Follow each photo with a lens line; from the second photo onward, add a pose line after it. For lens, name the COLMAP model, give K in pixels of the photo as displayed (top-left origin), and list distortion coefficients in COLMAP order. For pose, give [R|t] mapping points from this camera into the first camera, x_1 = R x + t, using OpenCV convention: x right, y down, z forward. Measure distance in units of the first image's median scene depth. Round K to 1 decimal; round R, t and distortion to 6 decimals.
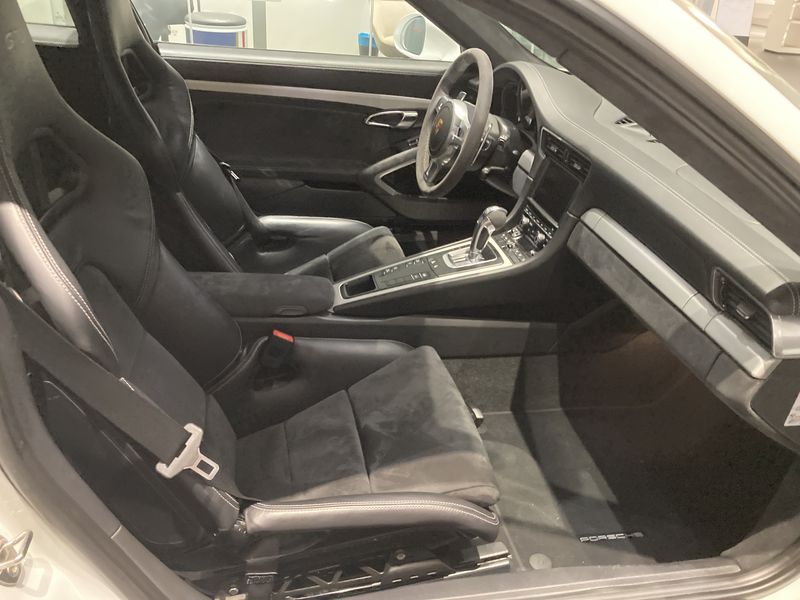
lens RADIAL K [[654.2, 0, 400.1], [0, 654.2, 303.9], [0, 0, 1]] dist [0.022832, -0.020964]
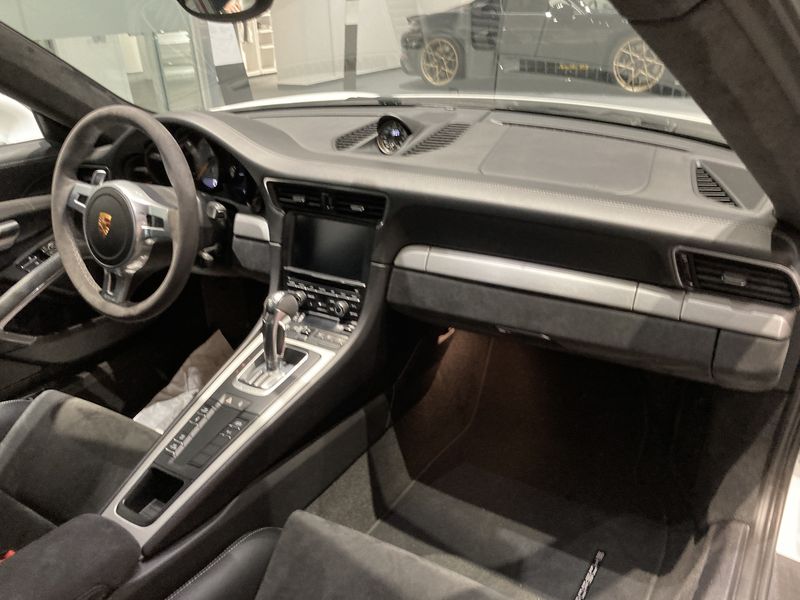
lens RADIAL K [[654.2, 0, 398.6], [0, 654.2, 294.6], [0, 0, 1]] dist [0.022832, -0.020964]
pose [[0.683102, -0.390764, 0.616989, -0.211578], [0.435679, 0.896066, 0.085151, -0.146415], [-0.586137, 0.210642, 0.782351, 0.332893]]
